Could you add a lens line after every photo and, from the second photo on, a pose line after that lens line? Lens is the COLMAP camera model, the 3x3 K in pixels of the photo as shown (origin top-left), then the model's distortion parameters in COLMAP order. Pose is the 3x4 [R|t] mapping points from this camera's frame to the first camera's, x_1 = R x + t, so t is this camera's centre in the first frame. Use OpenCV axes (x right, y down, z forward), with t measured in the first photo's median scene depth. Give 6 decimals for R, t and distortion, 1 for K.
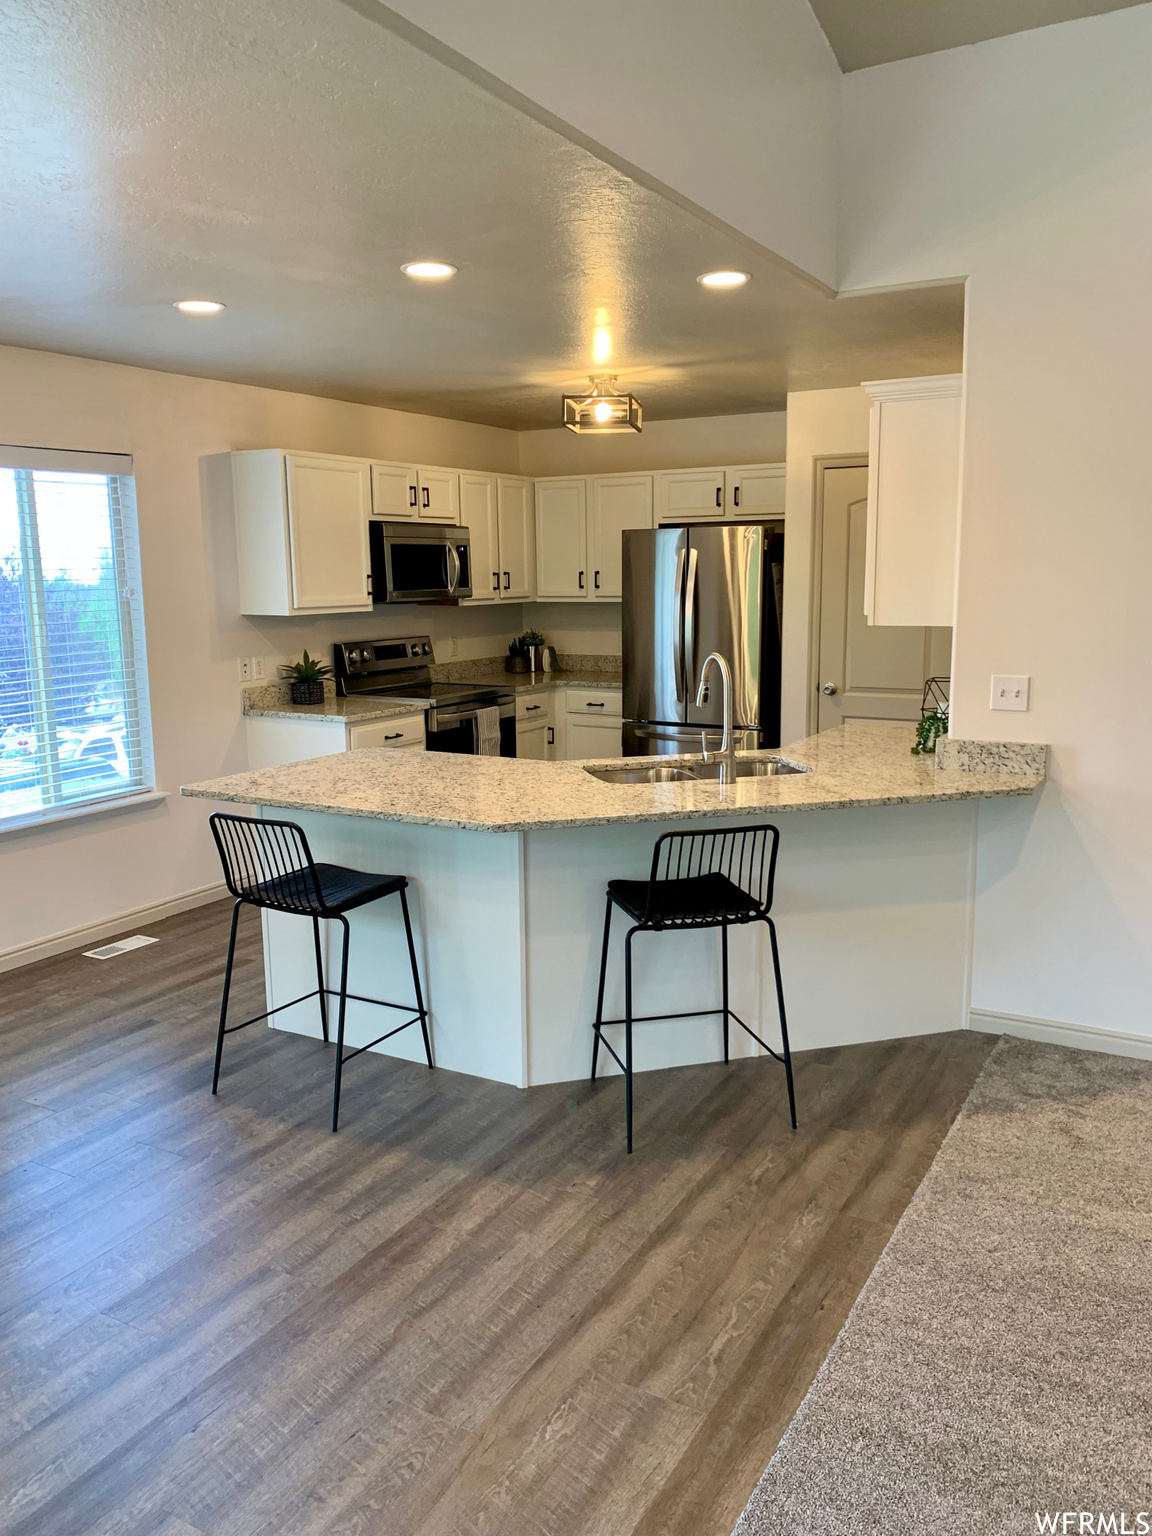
lens RADIAL K [[1161.3, 0, 576.0], [0, 1161.3, 768.0], [0, 0, 1]] dist [-0.001046, -0.004396]
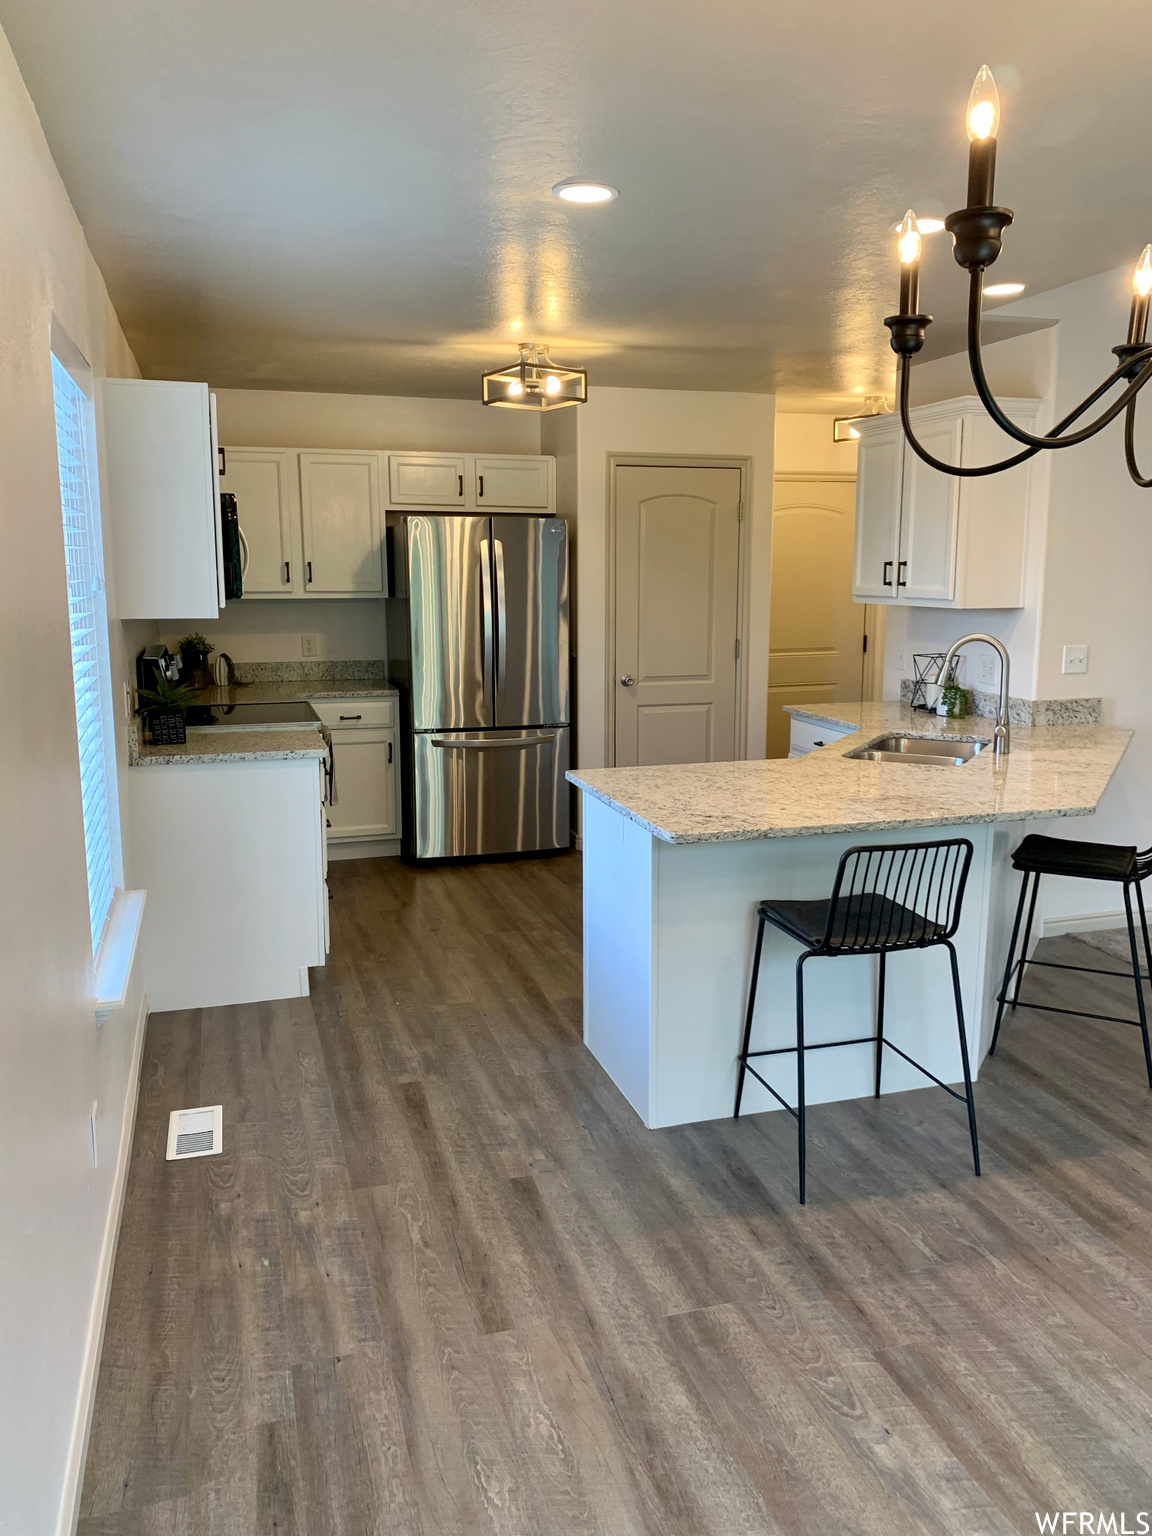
lens RADIAL K [[1176.5, 0, 576.0], [0, 1176.5, 768.0], [0, 0, 1]] dist [0.002860, 0.001116]
pose [[0.689049, -0.112665, 0.715904, -0.707077], [0.117094, 0.992170, 0.043441, -0.051375], [-0.715192, 0.053895, 0.696846, 0.389246]]
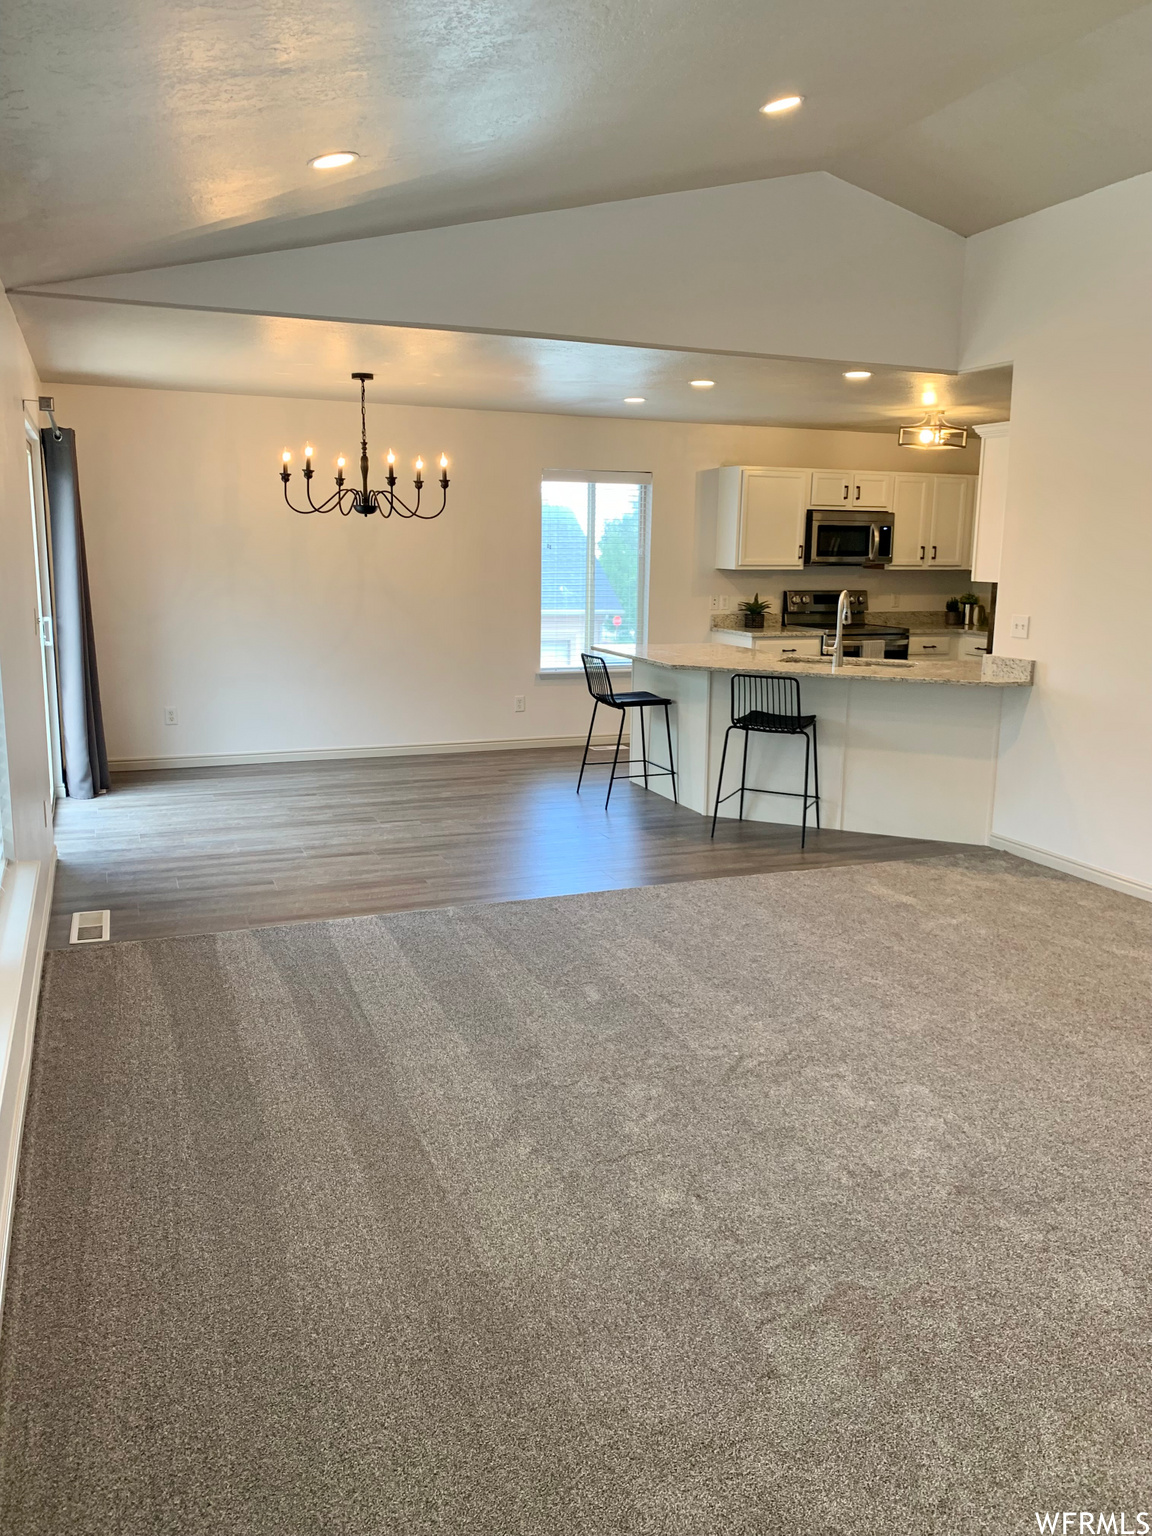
lens RADIAL K [[1161.3, 0, 576.0], [0, 1161.3, 768.0], [0, 0, 1]] dist [-0.001046, -0.004396]
pose [[0.781289, 0.137859, -0.608755, 0.678675], [-0.125871, 0.990065, 0.062666, 0.077722], [0.611346, 0.027664, 0.790880, -0.454166]]
